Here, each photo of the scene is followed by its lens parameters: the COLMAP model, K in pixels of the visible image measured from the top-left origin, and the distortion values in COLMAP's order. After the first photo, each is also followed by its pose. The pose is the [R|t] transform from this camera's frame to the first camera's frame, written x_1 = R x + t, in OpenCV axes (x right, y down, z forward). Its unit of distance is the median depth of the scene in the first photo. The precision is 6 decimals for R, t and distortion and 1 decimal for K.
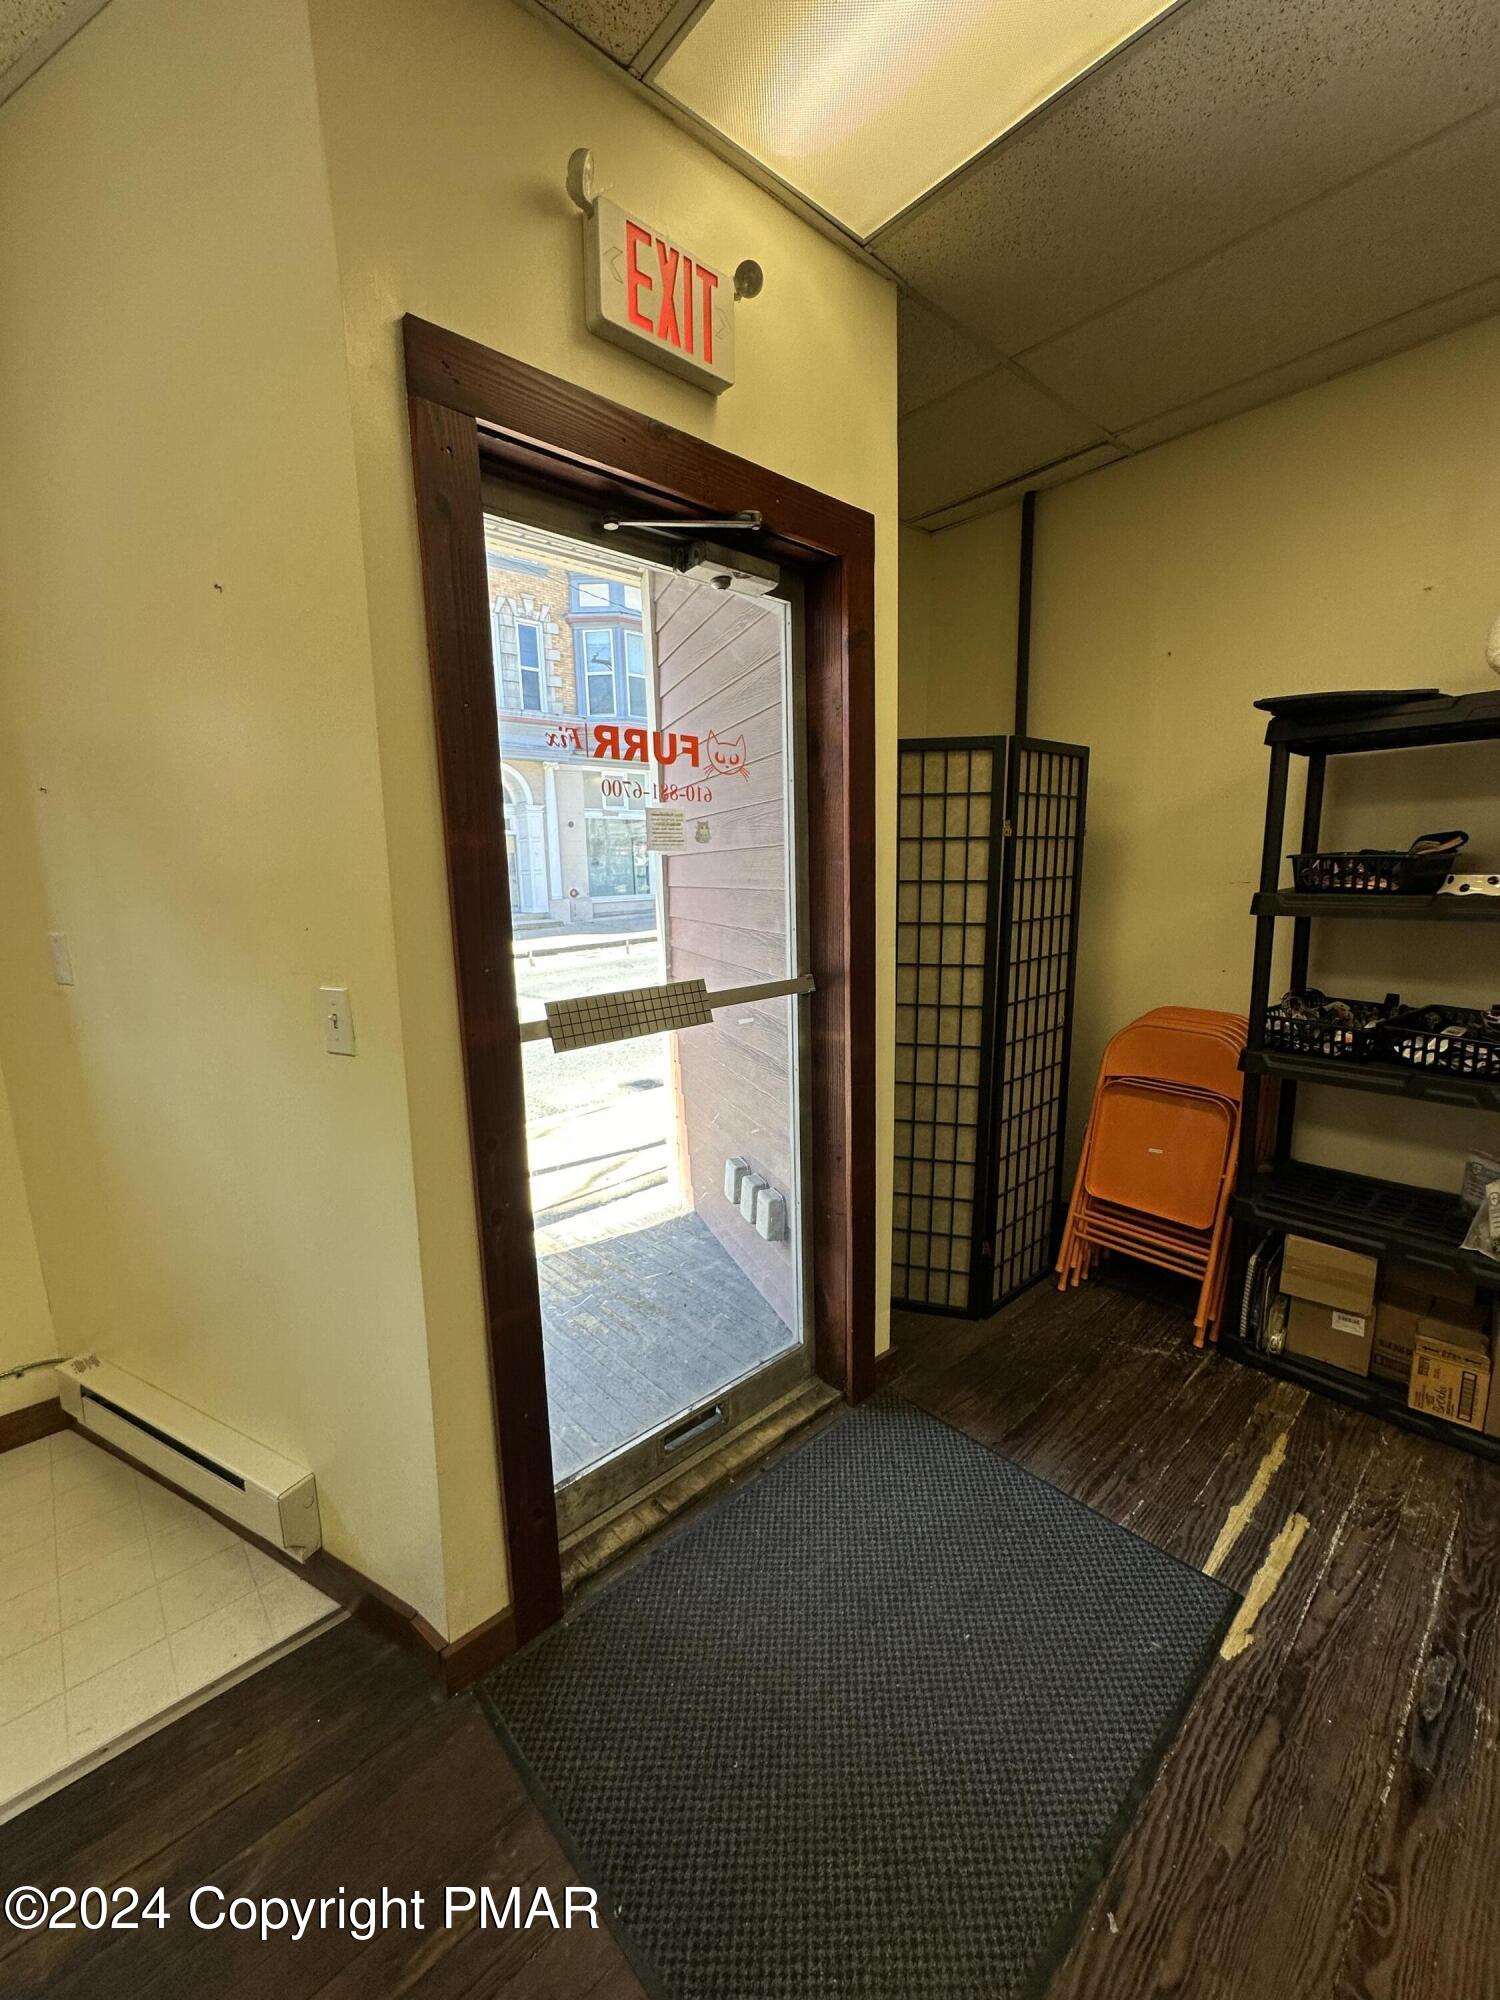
lens RADIAL K [[798.4, 0, 750.0], [0, 798.4, 1000.0], [0, 0, 1]] dist [-0.000429, 0.000325]
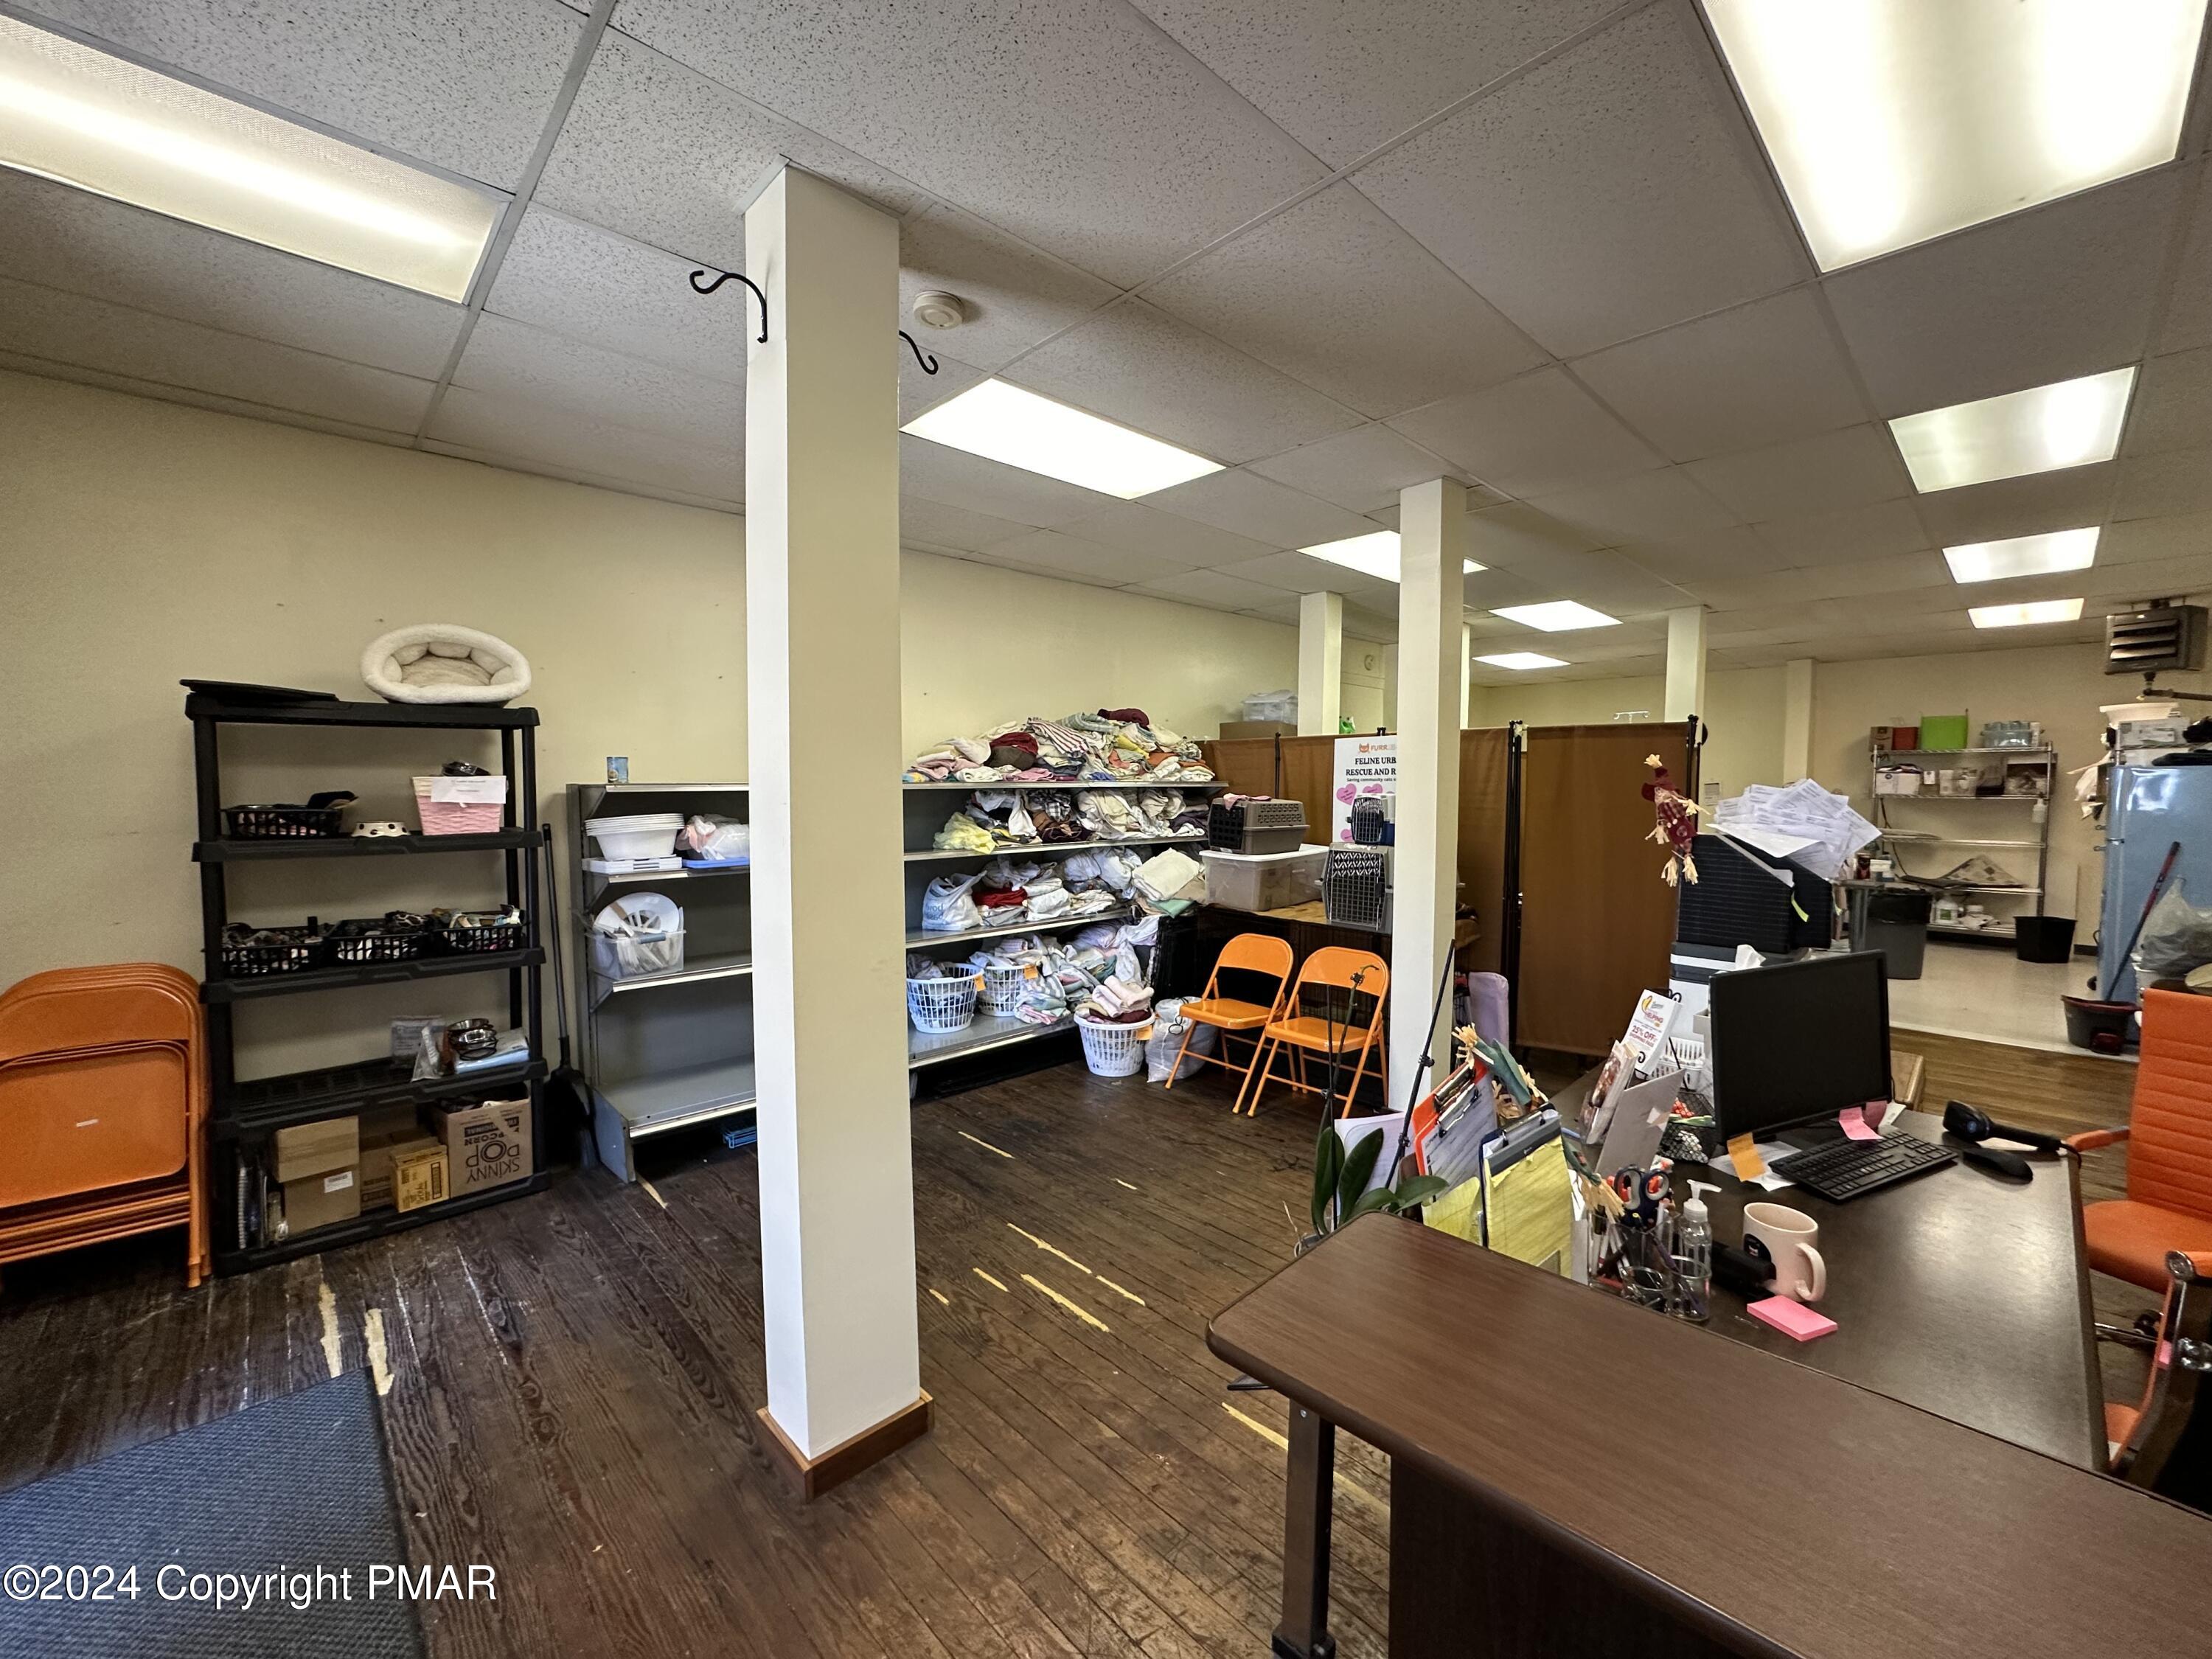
lens RADIAL K [[883.0, 0, 1104.5], [0, 883.0, 825.7], [0, 0, 1]] dist [-0.000429, 0.000325]
pose [[-0.017371, -0.027674, 0.999466, -0.655586], [0.165121, 0.985812, 0.030166, 0.016497], [-0.986120, 0.165556, -0.012555, -0.257625]]
